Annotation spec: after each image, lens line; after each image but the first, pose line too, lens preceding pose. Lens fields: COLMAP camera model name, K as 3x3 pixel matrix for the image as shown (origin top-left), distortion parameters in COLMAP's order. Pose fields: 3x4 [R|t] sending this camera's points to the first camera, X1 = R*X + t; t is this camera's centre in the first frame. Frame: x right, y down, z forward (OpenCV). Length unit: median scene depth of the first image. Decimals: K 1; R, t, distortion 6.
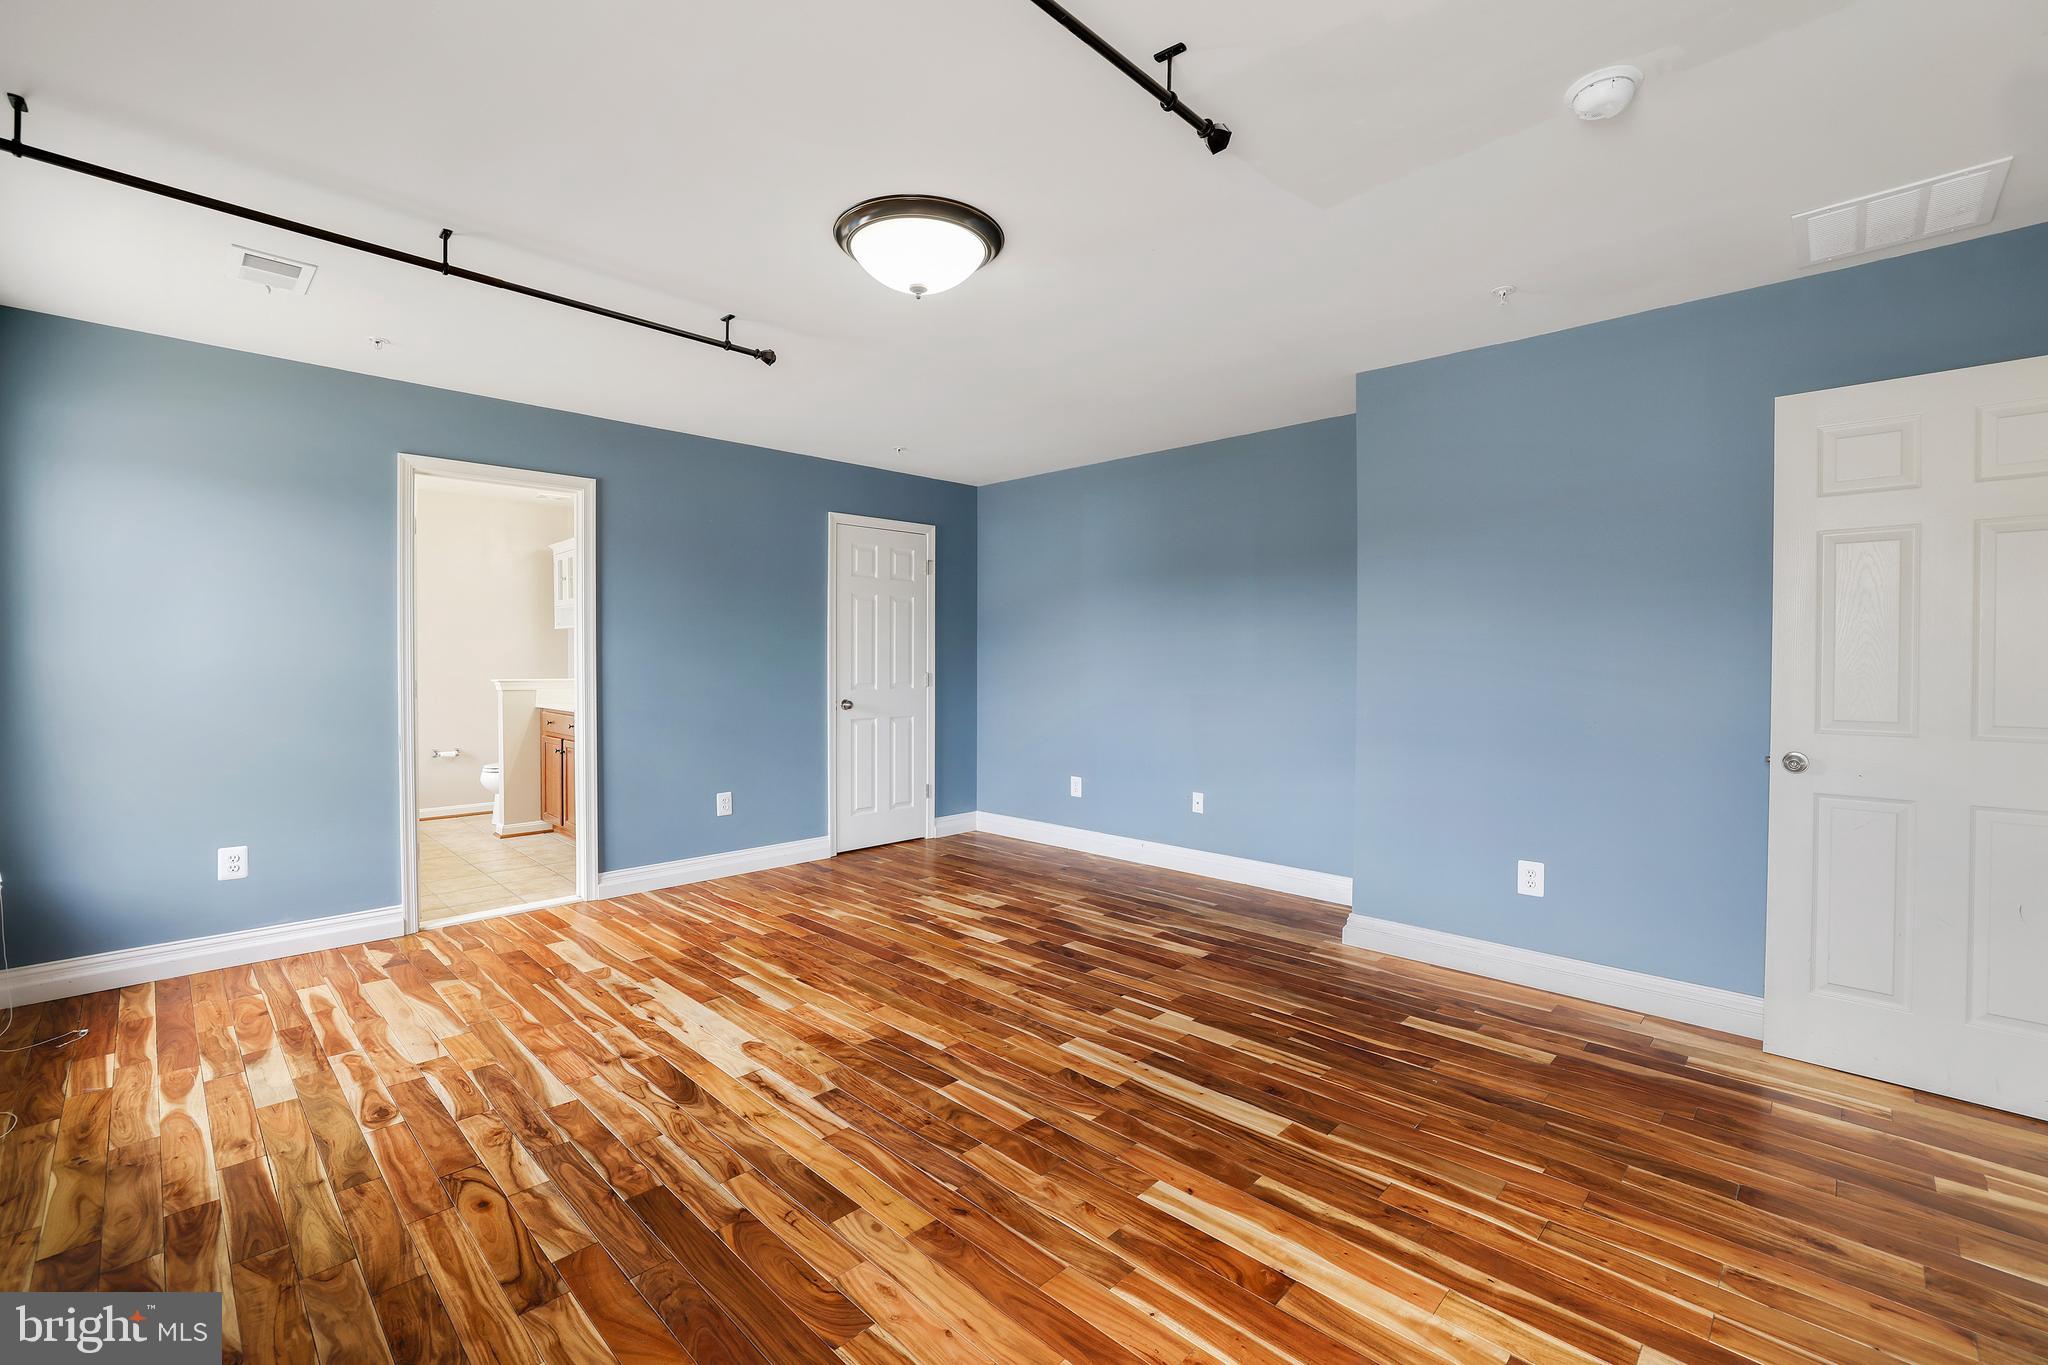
lens RADIAL K [[876.7, 0, 1014.1], [0, 876.7, 663.3], [0, 0, 1]] dist [-0.043902, 0.013220]
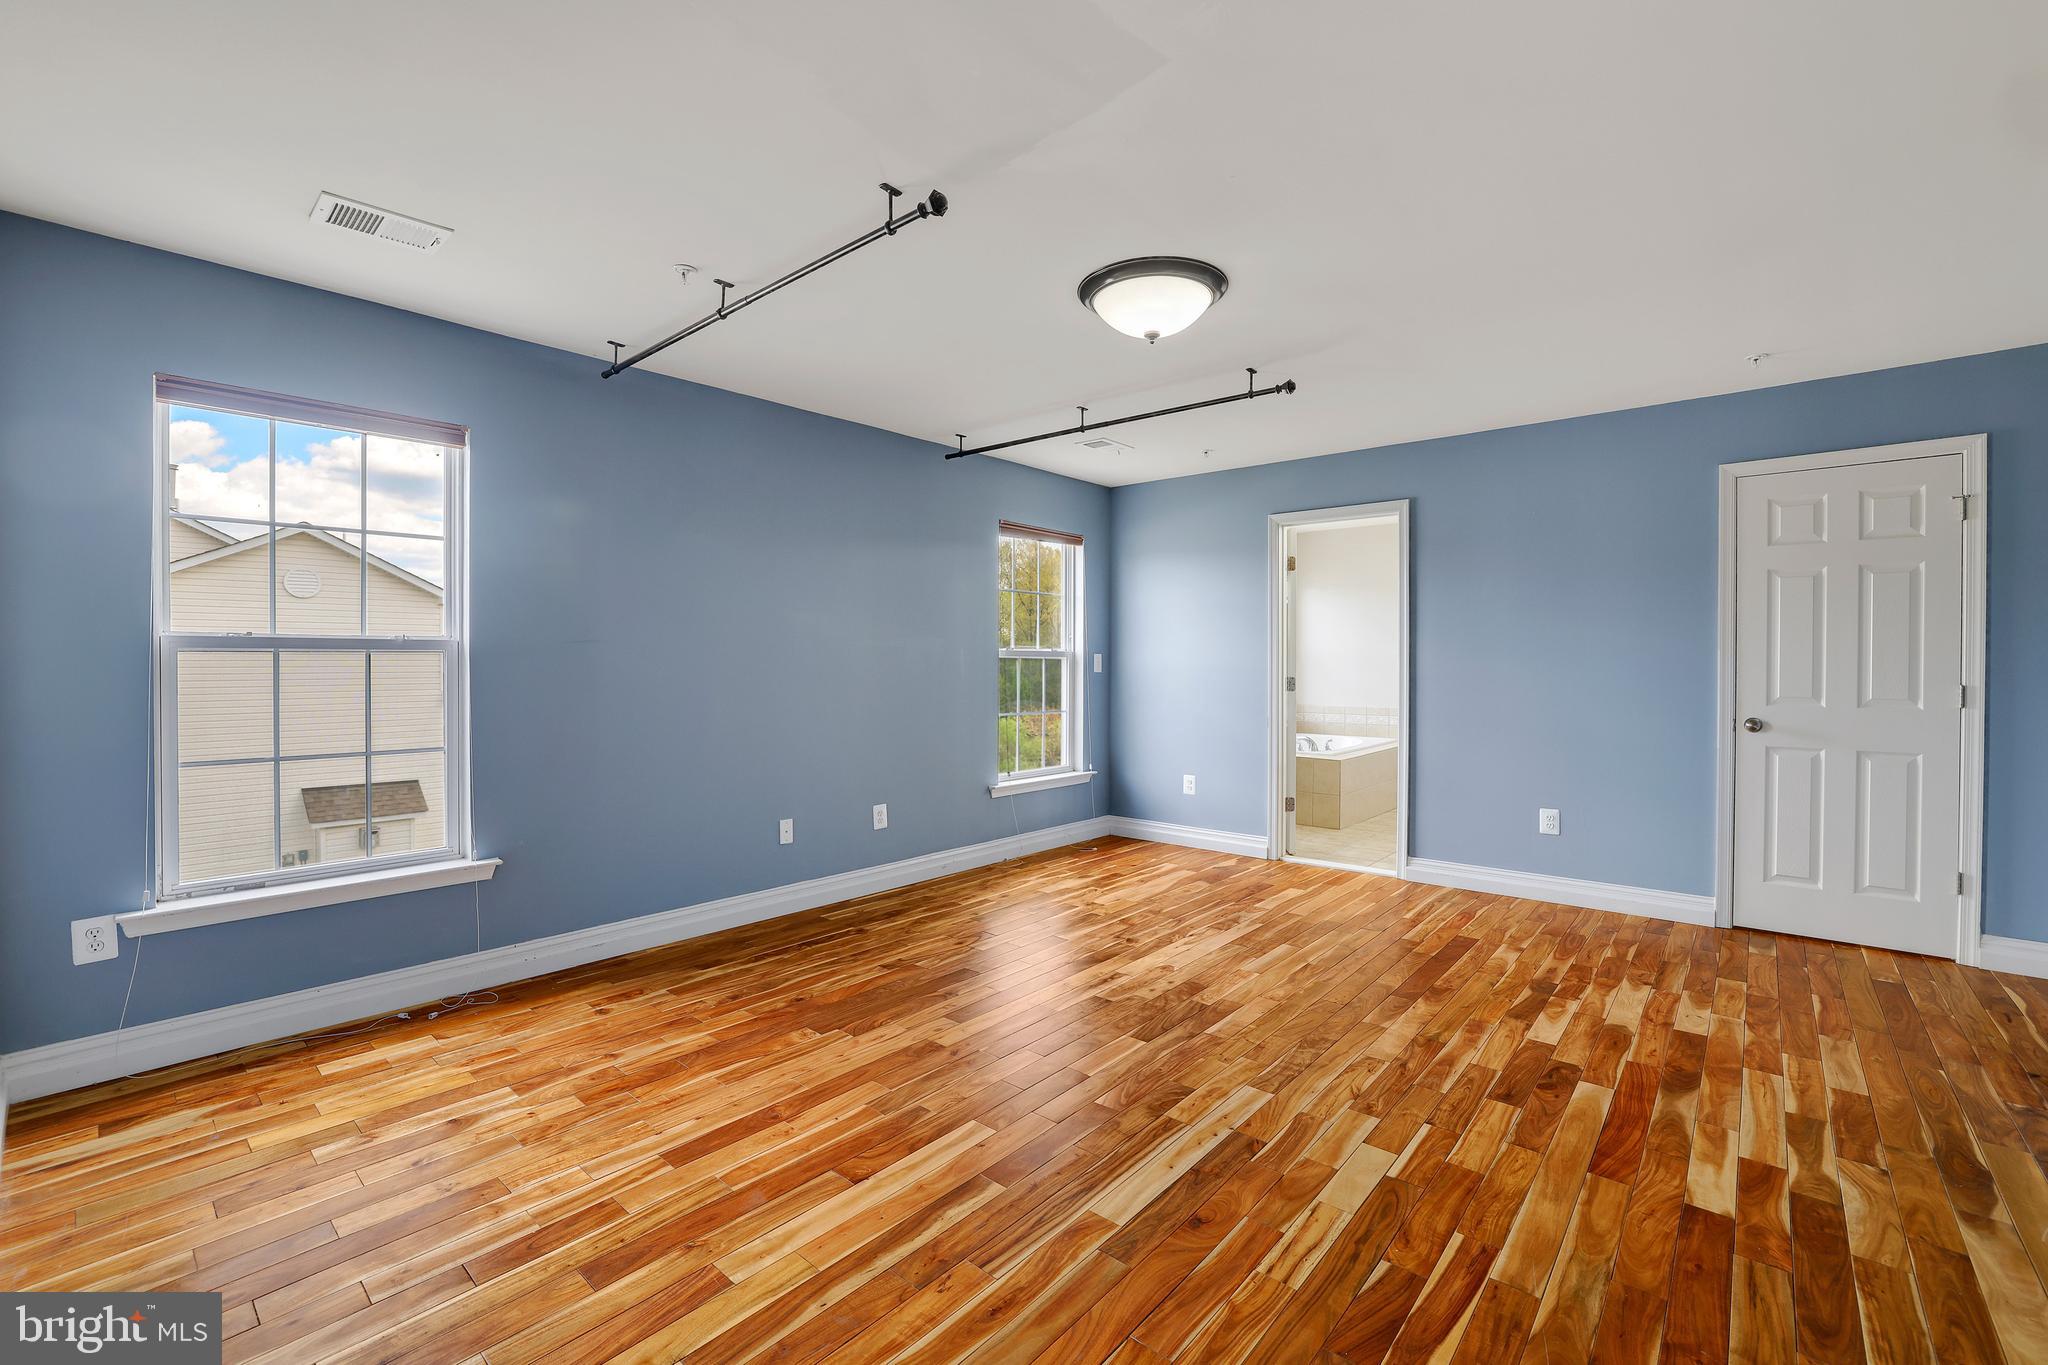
lens RADIAL K [[876.7, 0, 1030.8], [0, 876.7, 674.7], [0, 0, 1]] dist [-0.043902, 0.013220]
pose [[0.056073, 0.011896, -0.998356, 0.774973], [-0.003181, 0.999926, 0.011736, -0.000704], [0.998422, 0.002518, 0.056106, 0.595464]]
